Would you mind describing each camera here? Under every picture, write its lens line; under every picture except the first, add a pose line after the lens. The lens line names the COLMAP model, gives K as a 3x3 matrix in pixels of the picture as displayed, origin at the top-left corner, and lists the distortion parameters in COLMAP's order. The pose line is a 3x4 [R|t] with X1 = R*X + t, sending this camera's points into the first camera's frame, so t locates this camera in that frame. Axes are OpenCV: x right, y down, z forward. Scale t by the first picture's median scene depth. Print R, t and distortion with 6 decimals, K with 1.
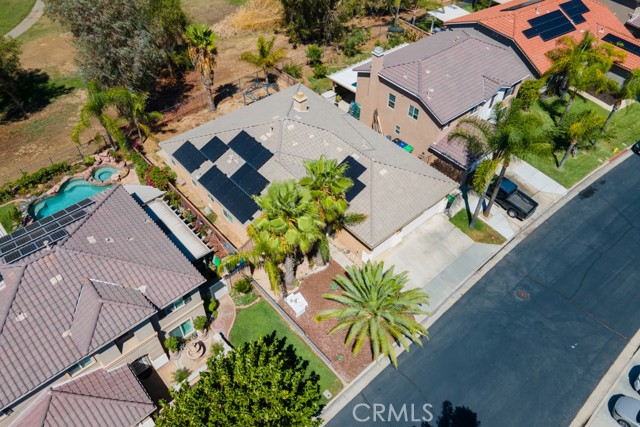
lens RADIAL K [[453.5, 0, 323.0], [0, 453.5, 223.5], [0, 0, 1]] dist [0.002604, 0.063514]
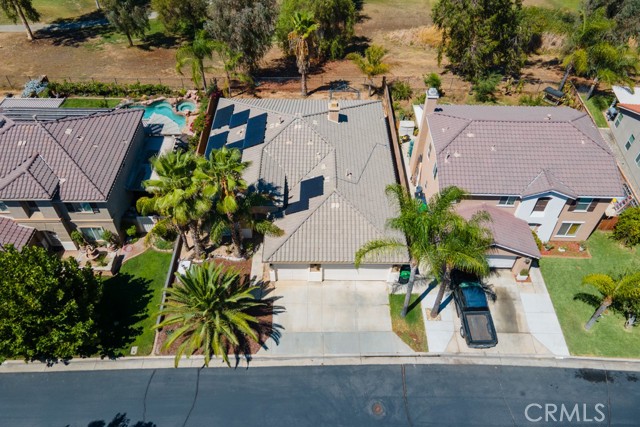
lens RADIAL K [[453.5, 0, 323.0], [0, 453.5, 223.5], [0, 0, 1]] dist [0.002604, 0.063514]
pose [[0.754954, 0.477942, -0.449017, 0.520507], [-0.484991, 0.867793, 0.108255, -0.161731], [0.441393, 0.136042, 0.886941, 0.160408]]
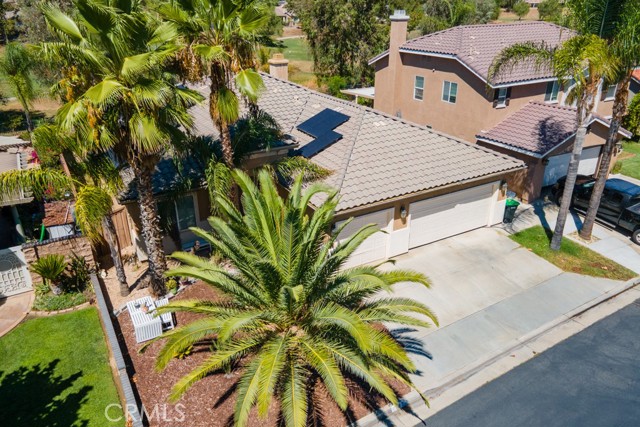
lens RADIAL K [[453.5, 0, 323.0], [0, 453.5, 223.5], [0, 0, 1]] dist [0.002604, 0.063514]
pose [[0.981317, 0.064415, -0.181297, 0.164778], [-0.127195, 0.924200, -0.360106, 0.202812], [0.144358, 0.376438, 0.915126, 0.489781]]
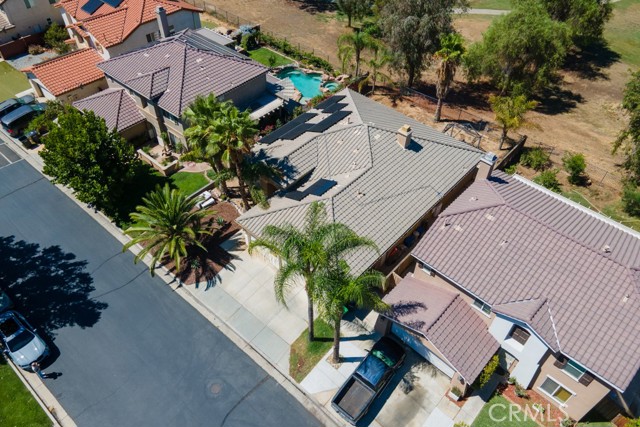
lens RADIAL K [[453.5, 0, 323.0], [0, 453.5, 223.5], [0, 0, 1]] dist [0.002604, 0.063514]
pose [[0.121604, 0.716463, -0.686945, 0.752490], [-0.741456, 0.525681, 0.417016, -0.467682], [0.659890, 0.458629, 0.595151, 0.436808]]
